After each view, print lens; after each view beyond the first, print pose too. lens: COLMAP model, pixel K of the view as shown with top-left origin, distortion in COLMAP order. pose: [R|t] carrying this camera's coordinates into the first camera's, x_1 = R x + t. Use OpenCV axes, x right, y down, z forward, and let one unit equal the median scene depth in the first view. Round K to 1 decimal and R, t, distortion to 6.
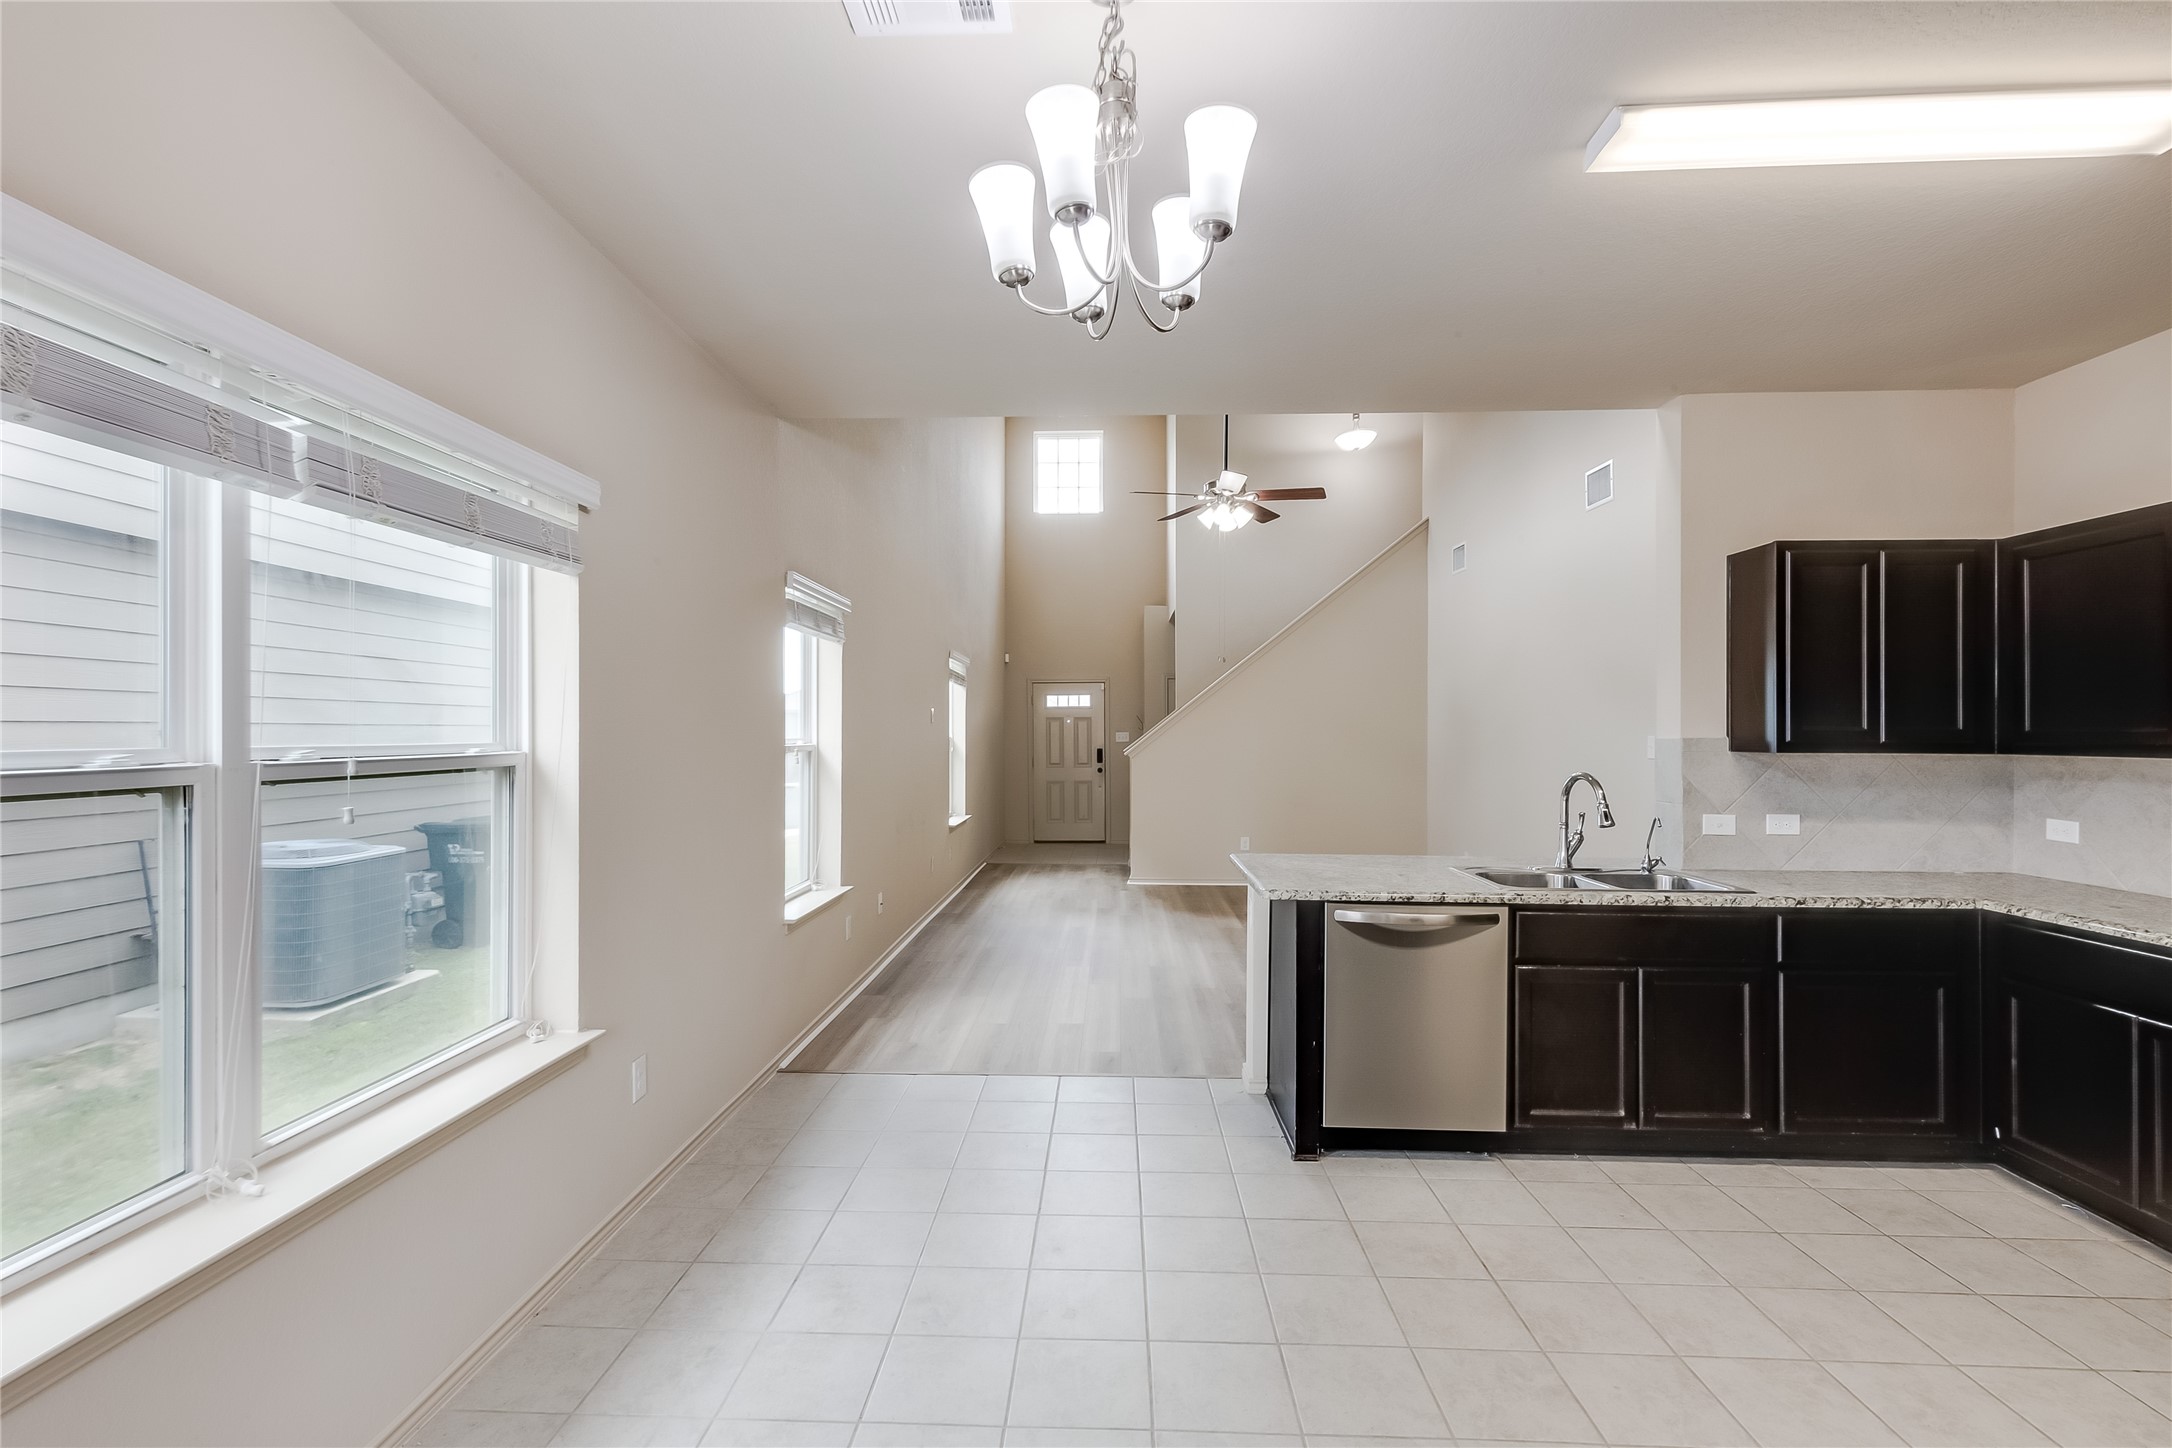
lens RADIAL K [[996.8, 0, 1084.2], [0, 996.8, 735.0], [0, 0, 1]] dist [0.007207, -0.001287]
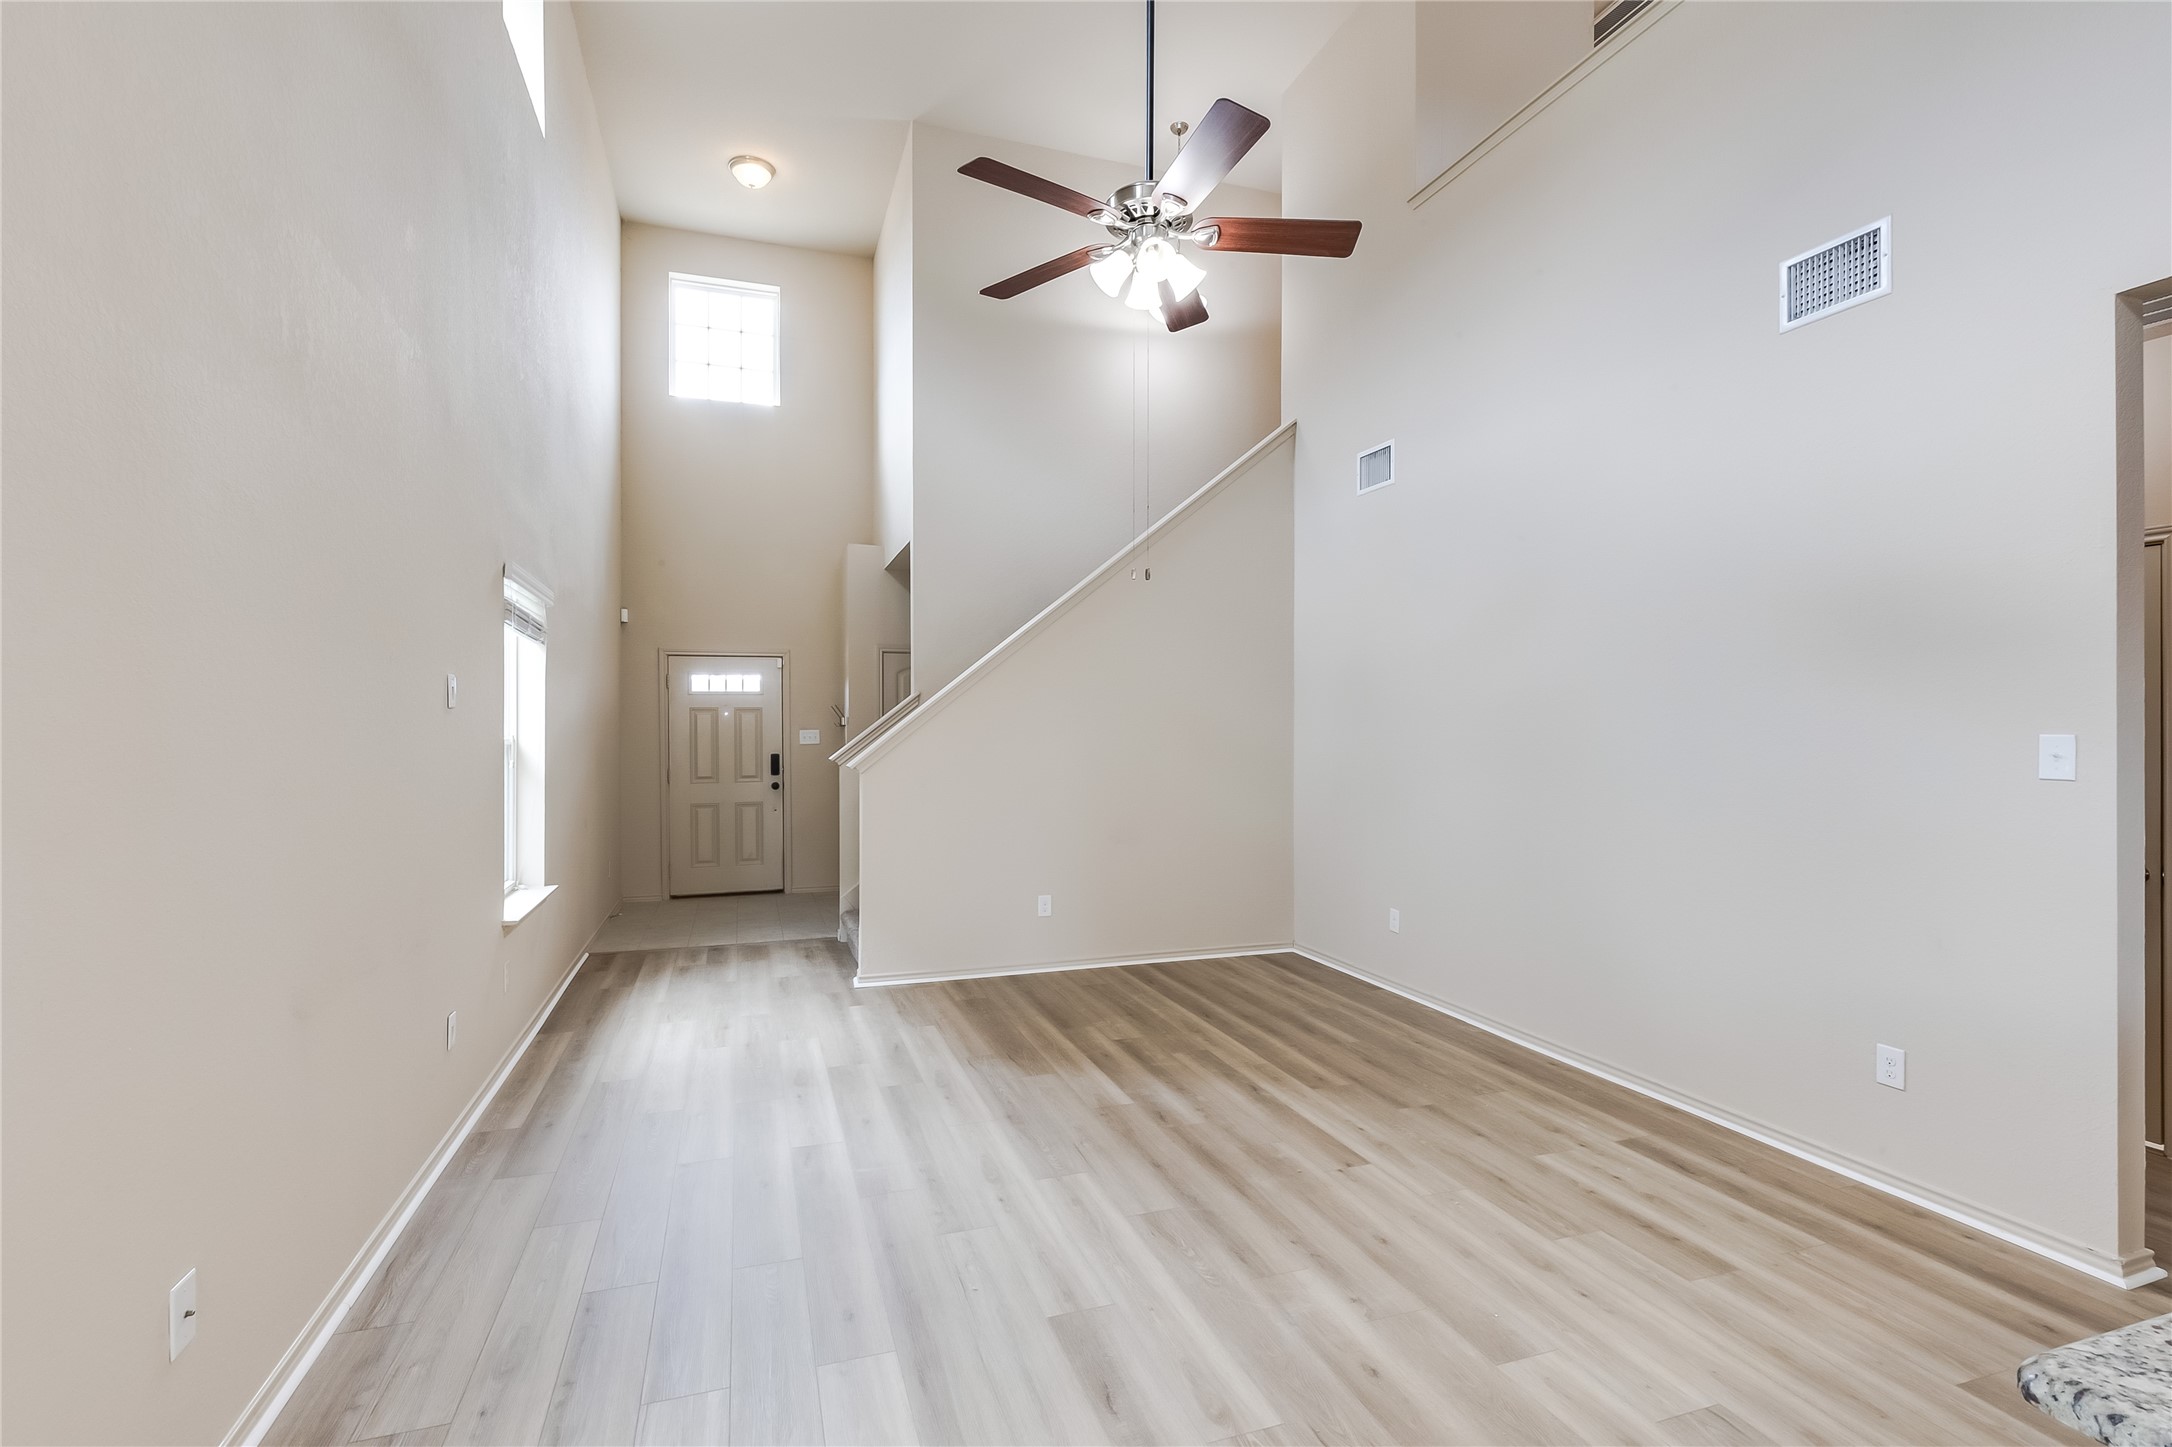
lens RADIAL K [[996.8, 0, 1085.1], [0, 996.8, 722.9], [0, 0, 1]] dist [0.007207, -0.001287]
pose [[0.934289, -0.000138, 0.356516, -0.098847], [0.003551, 0.999954, -0.008919, -0.002134], [-0.356498, 0.009599, 0.934247, 0.993466]]
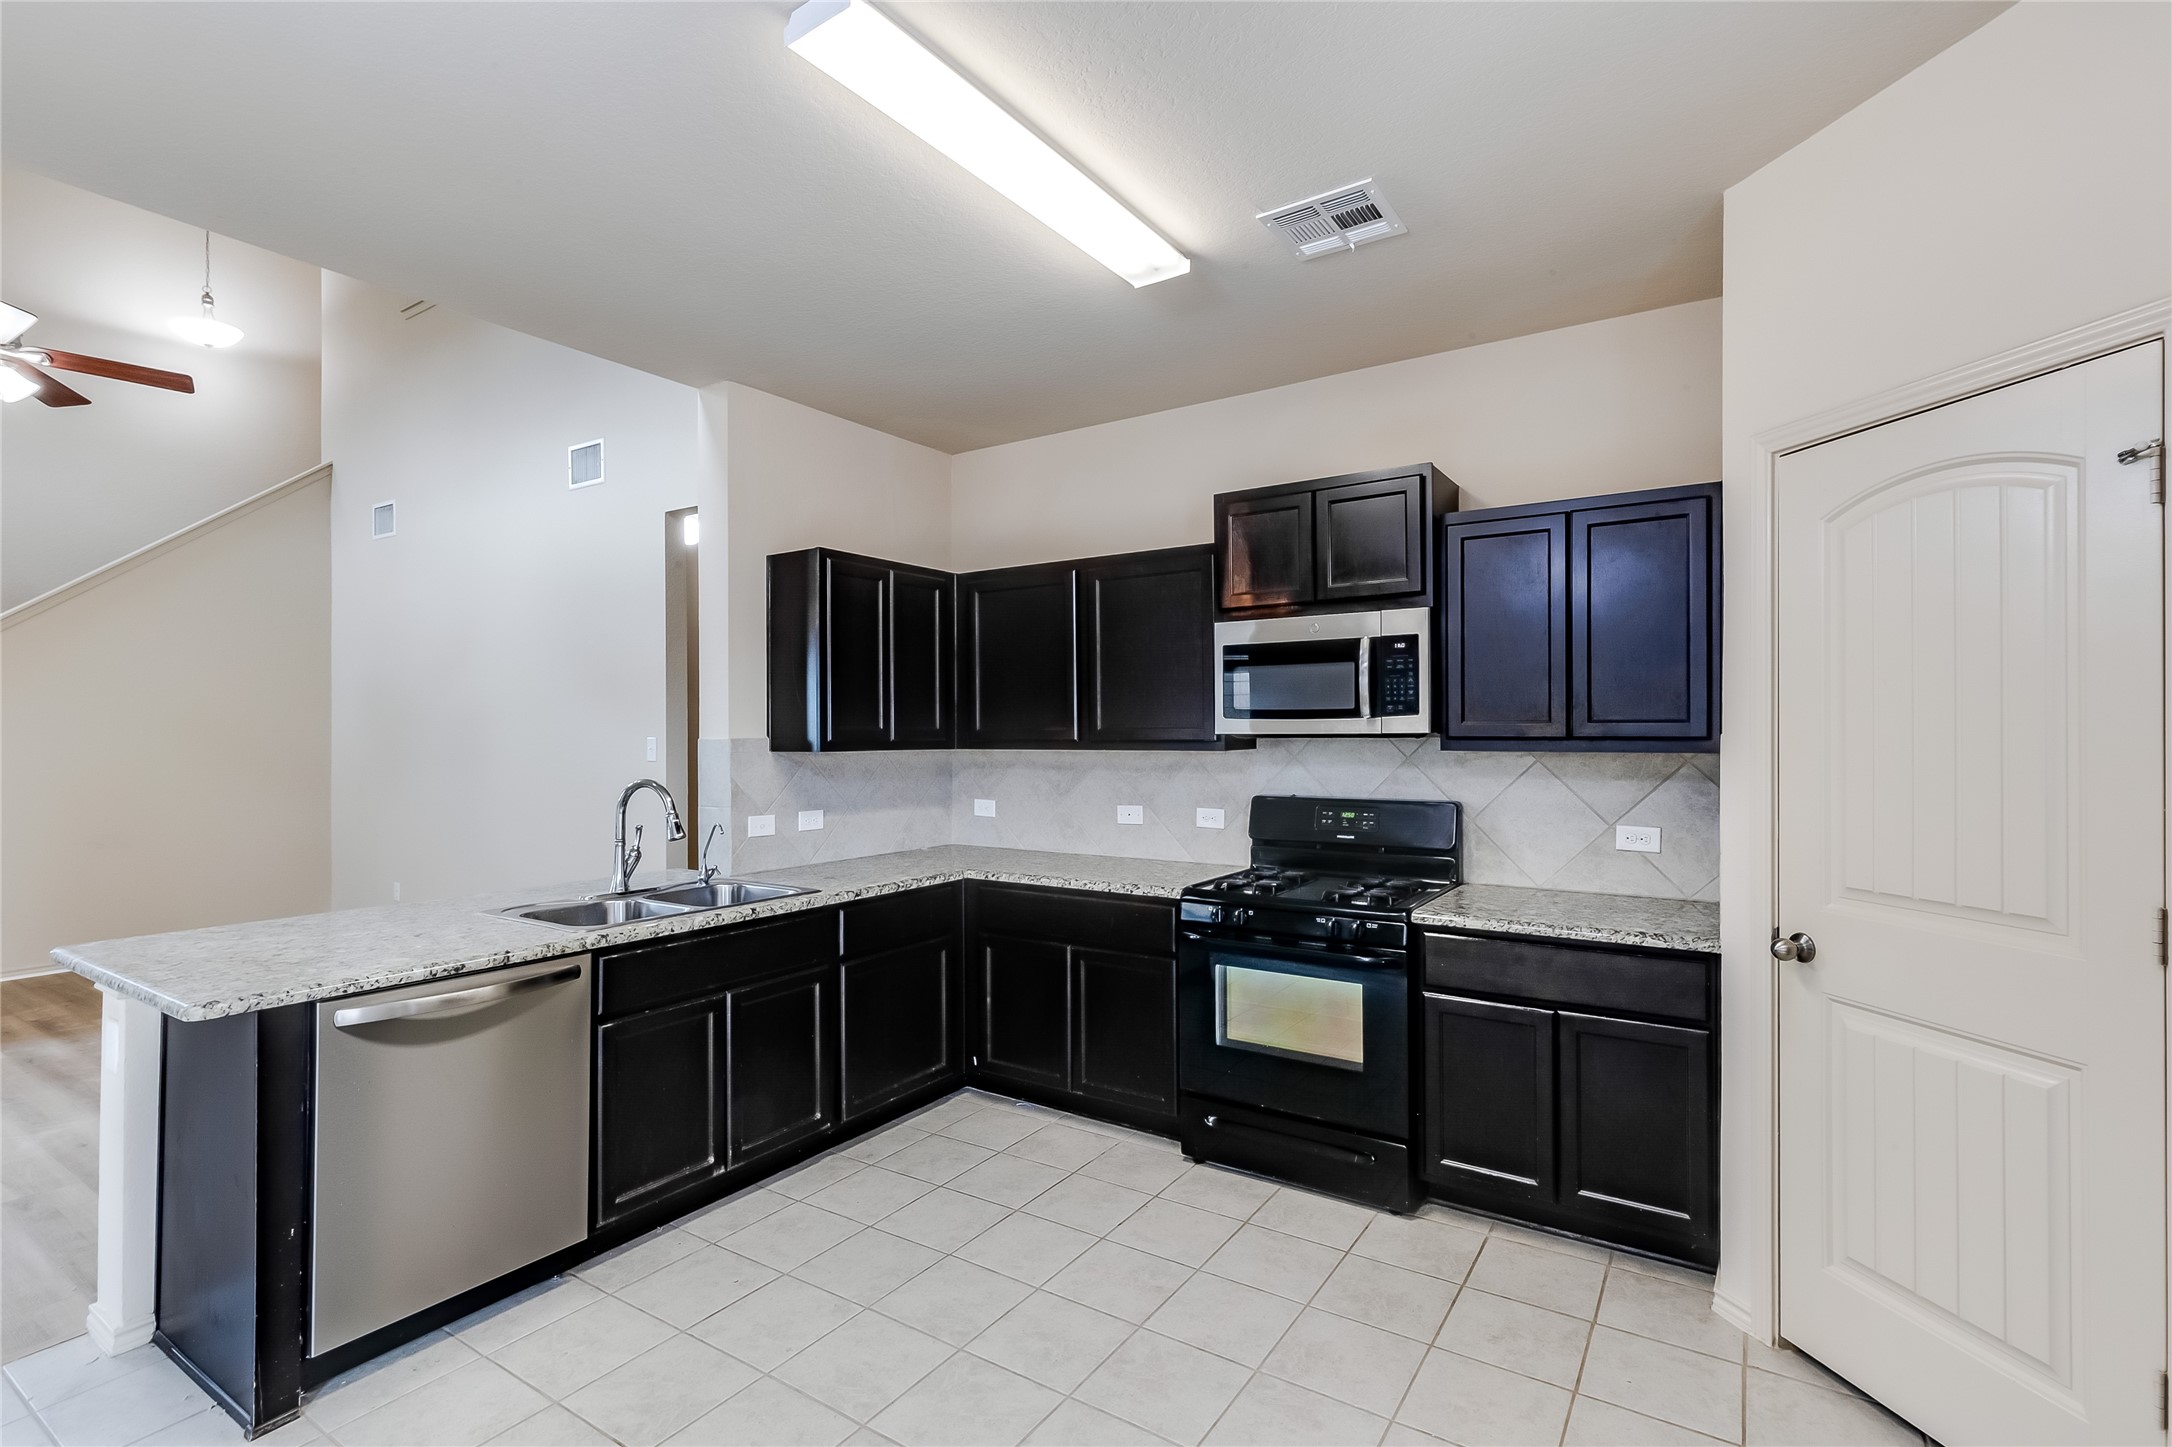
lens RADIAL K [[996.8, 0, 1087.3], [0, 996.8, 726.1], [0, 0, 1]] dist [0.007207, -0.001287]
pose [[0.521388, -0.000024, 0.853320, -0.040698], [0.009161, 0.999943, -0.005569, -0.000517], [-0.853271, 0.010721, 0.521358, 0.210699]]
